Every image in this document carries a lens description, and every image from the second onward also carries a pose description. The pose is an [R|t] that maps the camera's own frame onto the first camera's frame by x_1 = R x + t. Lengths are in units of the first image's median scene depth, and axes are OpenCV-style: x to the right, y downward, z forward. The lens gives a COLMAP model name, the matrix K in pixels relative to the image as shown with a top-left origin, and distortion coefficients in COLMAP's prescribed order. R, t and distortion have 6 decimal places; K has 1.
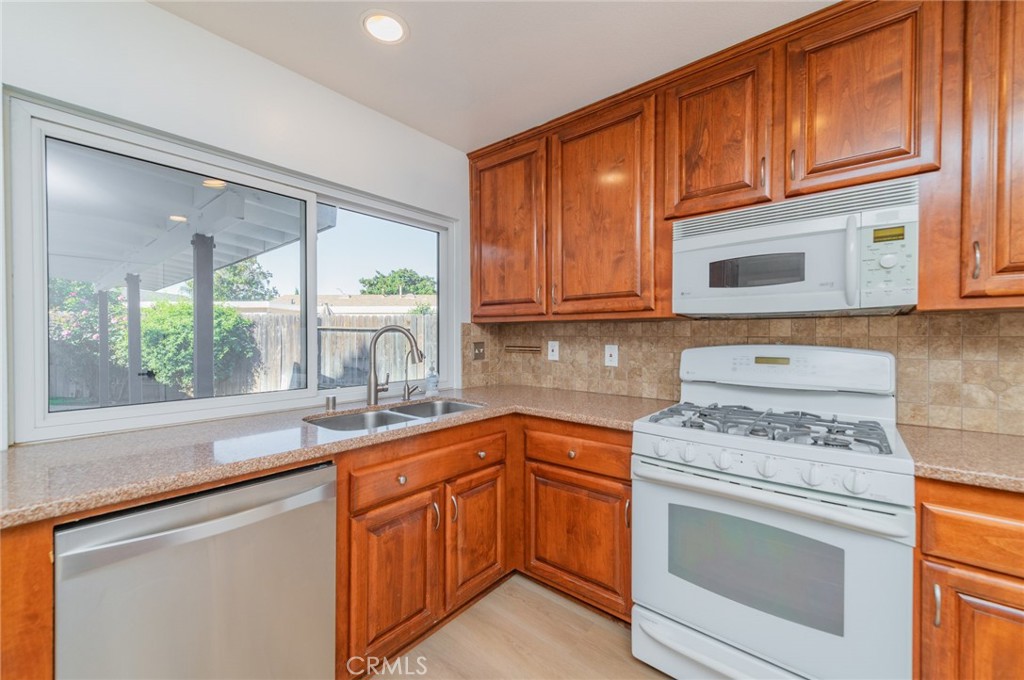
lens RADIAL K [[404.9, 0, 516.4], [0, 404.9, 339.7], [0, 0, 1]] dist [0.008729, -0.000176]
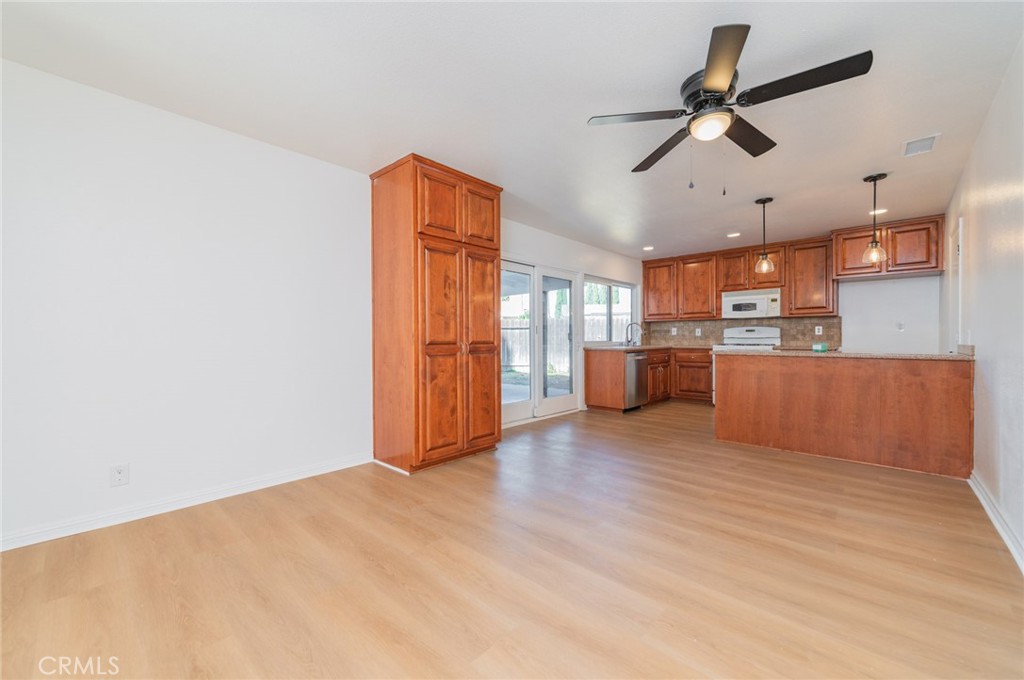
lens RADIAL K [[409.3, 0, 502.3], [0, 409.3, 339.2], [0, 0, 1]] dist [0.010394, -0.000106]
pose [[0.997628, -0.002722, -0.068777, -1.232521], [0.002137, 0.999961, -0.008579, 0.141995], [0.068798, 0.008411, 0.997595, -2.605522]]
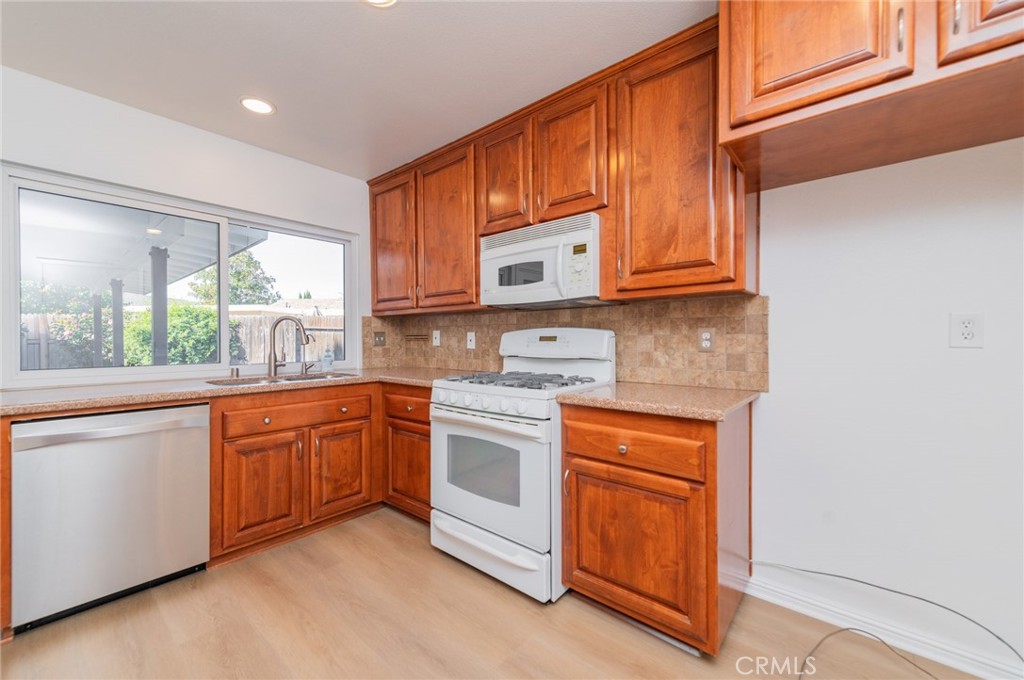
lens RADIAL K [[404.5, 0, 518.9], [0, 404.5, 341.3], [0, 0, 1]] dist [0.007878, -0.000645]
pose [[0.999931, -0.004554, -0.010803, 0.496965], [0.004510, 0.999982, -0.004075, 0.059322], [0.010821, 0.004026, 0.999933, -0.339389]]
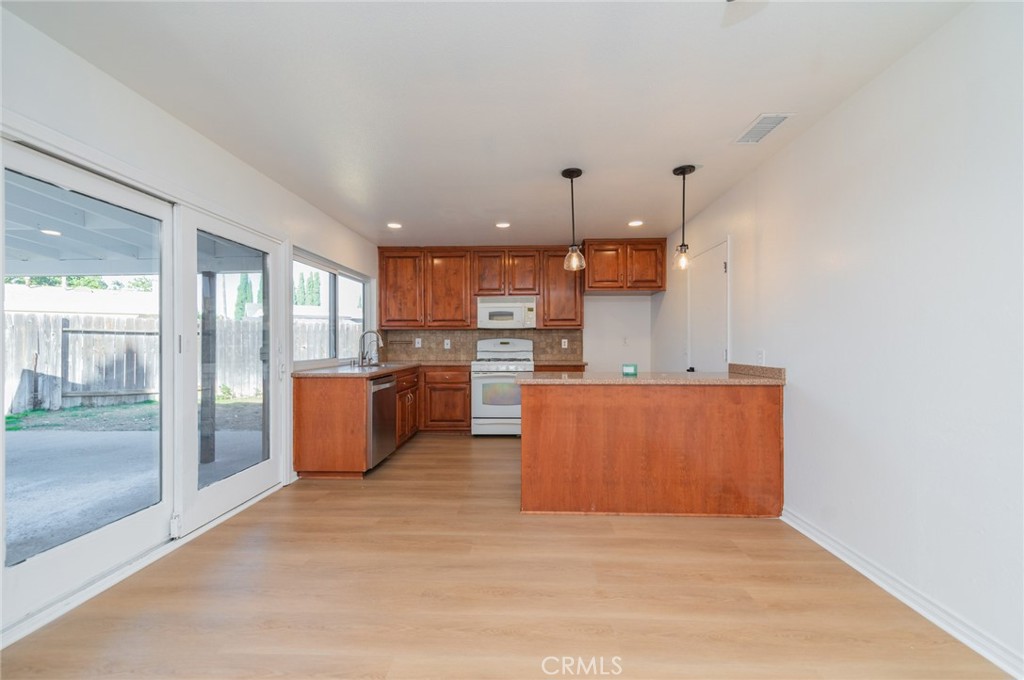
lens RADIAL K [[404.5, 0, 518.9], [0, 404.5, 341.3], [0, 0, 1]] dist [0.007878, -0.000645]
pose [[0.784341, 0.000963, 0.620330, -1.147155], [0.008688, 0.999884, -0.012538, 0.070106], [-0.620270, 0.015223, 0.784241, -1.427357]]
